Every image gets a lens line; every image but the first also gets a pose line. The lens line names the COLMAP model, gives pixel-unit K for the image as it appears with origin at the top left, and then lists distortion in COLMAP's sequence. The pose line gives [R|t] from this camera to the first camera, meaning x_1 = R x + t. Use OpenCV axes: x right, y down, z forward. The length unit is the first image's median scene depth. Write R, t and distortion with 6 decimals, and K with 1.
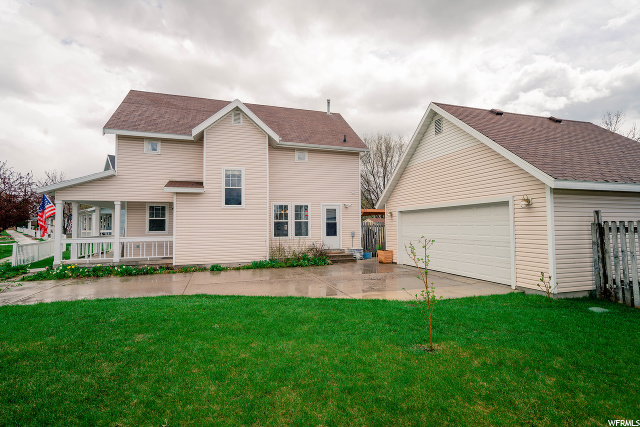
lens RADIAL K [[312.6, 0, 320.0], [0, 312.6, 213.5], [0, 0, 1]] dist [0.000151, 0.000077]
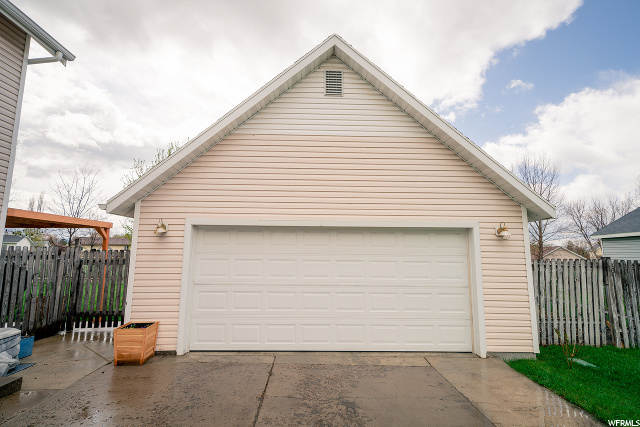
lens RADIAL K [[316.1, 0, 320.0], [0, 316.1, 213.5], [0, 0, 1]] dist [-0.000334, 0.000039]
pose [[0.278195, 0.140909, 0.950133, -0.133788], [-0.053123, 0.989924, -0.131256, 0.029450], [-0.959054, -0.013959, 0.282878, 0.840036]]
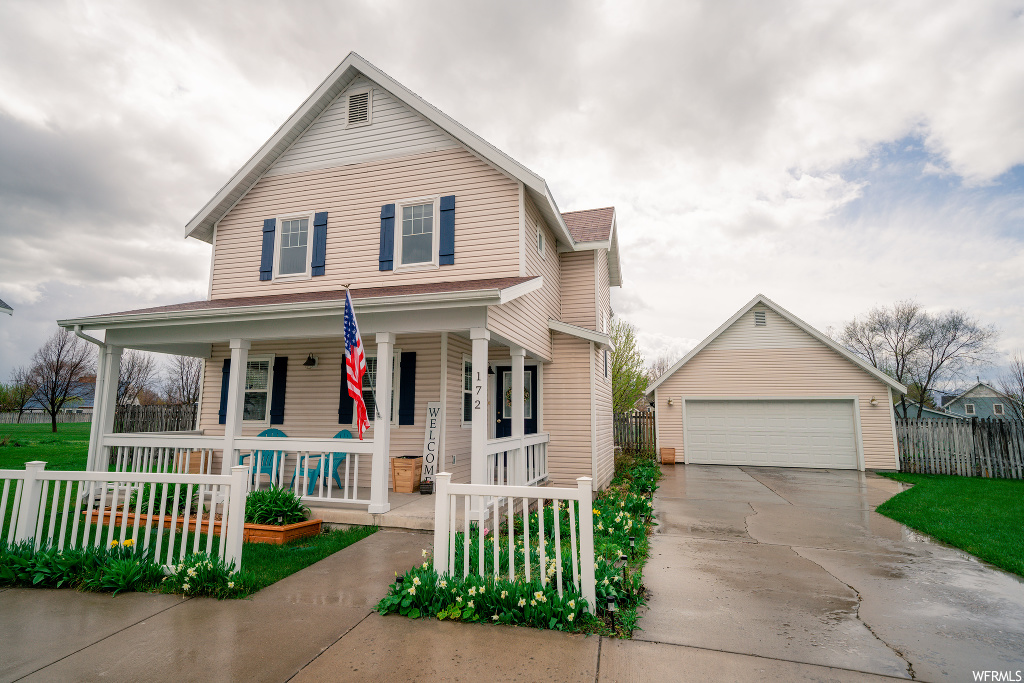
lens RADIAL K [[499.9, 0, 512.0], [0, 499.9, 341.5], [0, 0, 1]] dist [0.003667, 0.000620]
pose [[0.570167, 0.140488, 0.809428, -1.341127], [-0.048205, 0.989293, -0.137751, 0.052871], [-0.820114, 0.039522, 0.570834, 0.722096]]
